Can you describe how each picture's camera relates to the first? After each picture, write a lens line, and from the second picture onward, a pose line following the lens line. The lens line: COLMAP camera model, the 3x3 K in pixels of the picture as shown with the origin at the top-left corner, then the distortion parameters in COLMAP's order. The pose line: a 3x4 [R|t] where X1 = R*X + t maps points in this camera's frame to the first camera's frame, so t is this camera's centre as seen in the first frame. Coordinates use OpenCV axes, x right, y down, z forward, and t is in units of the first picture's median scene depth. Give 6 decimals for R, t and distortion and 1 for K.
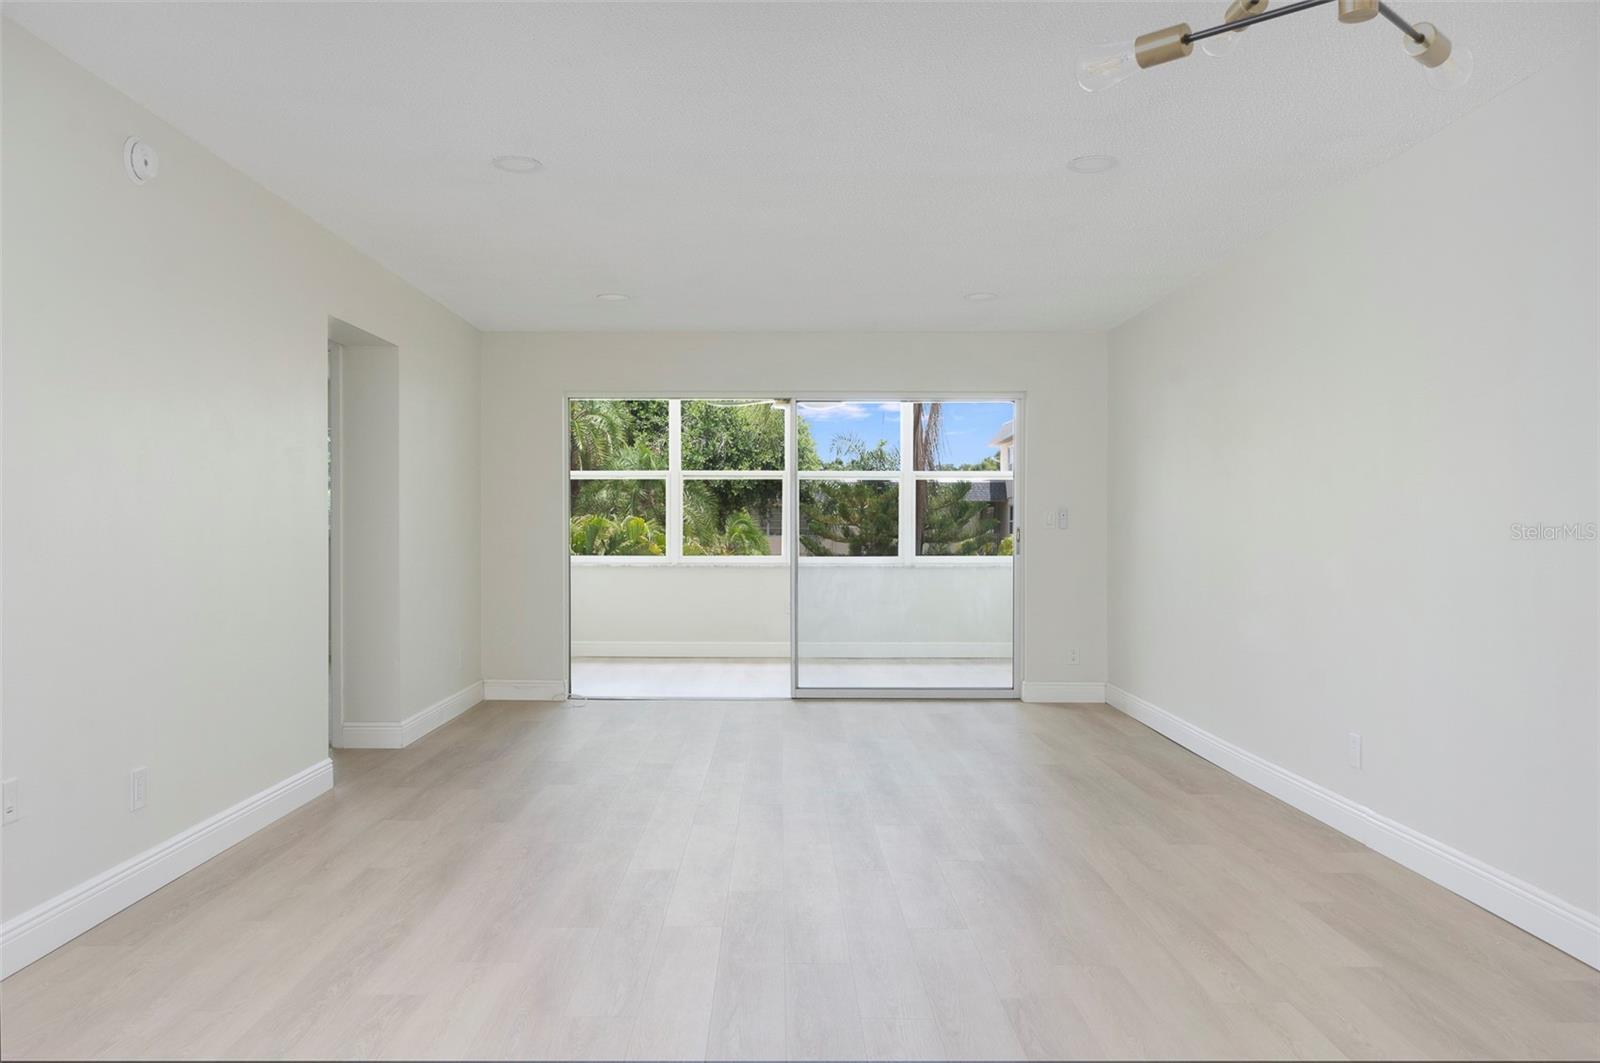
lens RADIAL K [[1383.2, 0, 799.0], [0, 1383.2, 530.9], [0, 0, 1]] dist [-0.006672, 0.014569]
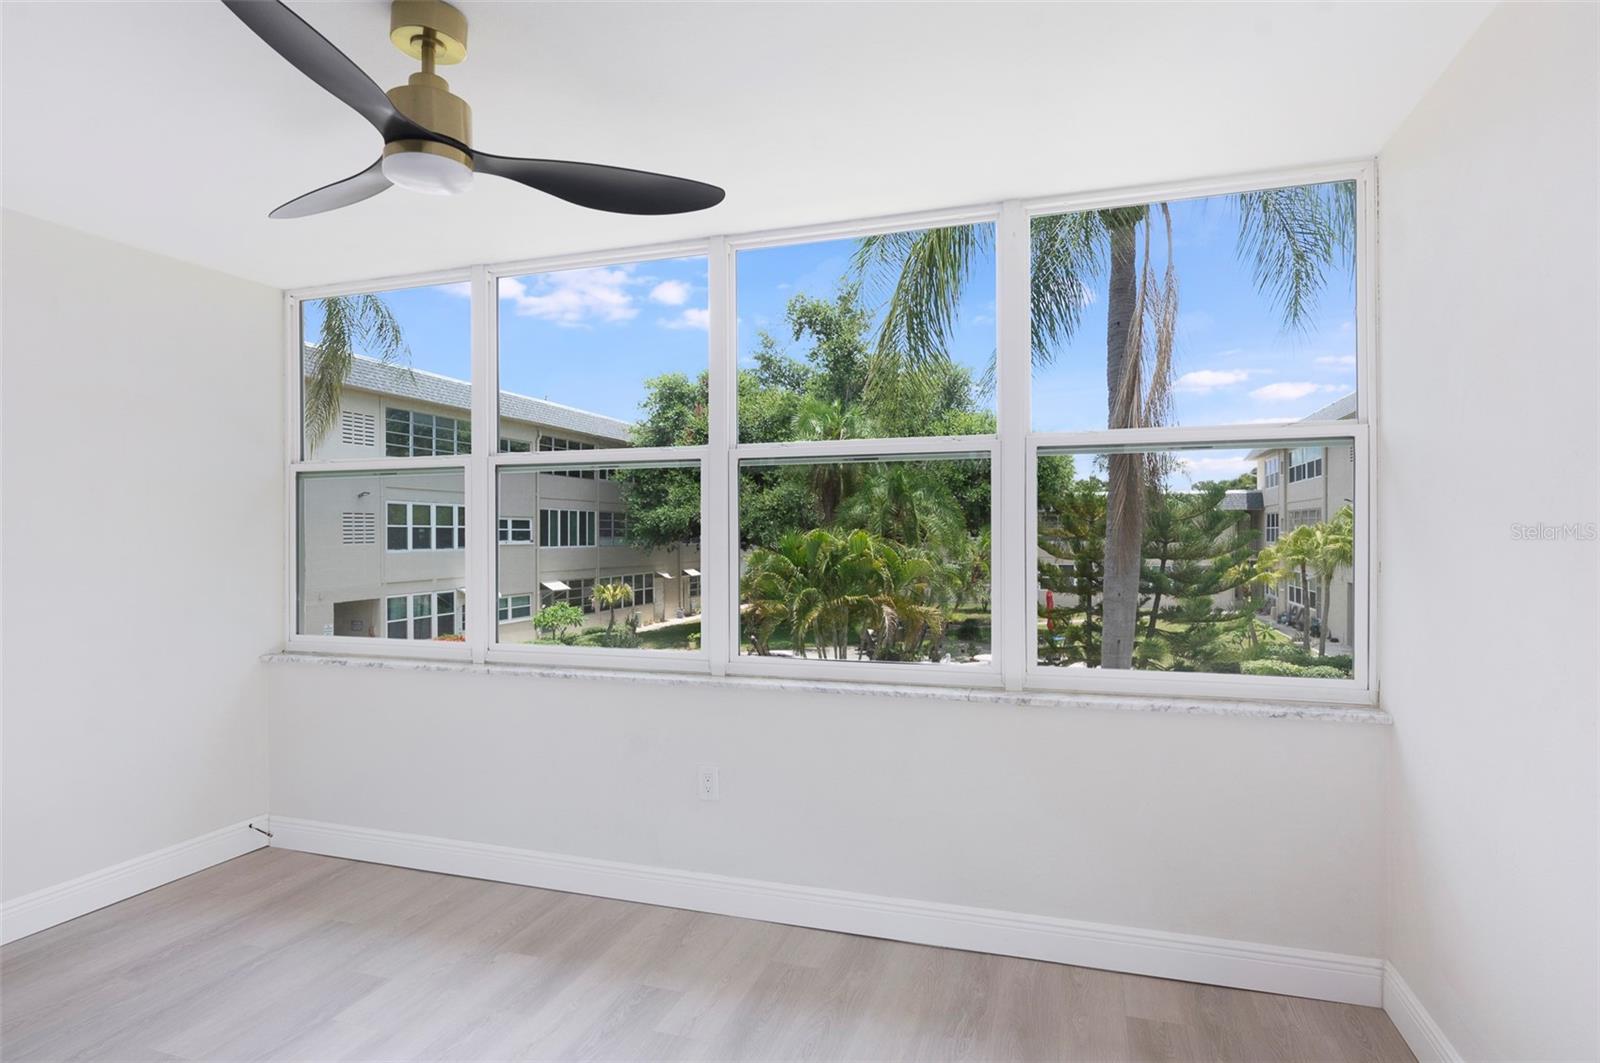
lens RADIAL K [[873.5, 0, 809.7], [0, 873.5, 525.3], [0, 0, 1]] dist [-0.008189, 0.002393]
pose [[0.946935, -0.010491, -0.321253, 0.067029], [0.007414, 0.999914, -0.010798, -0.009561], [0.321339, 0.007843, 0.946932, 0.500019]]
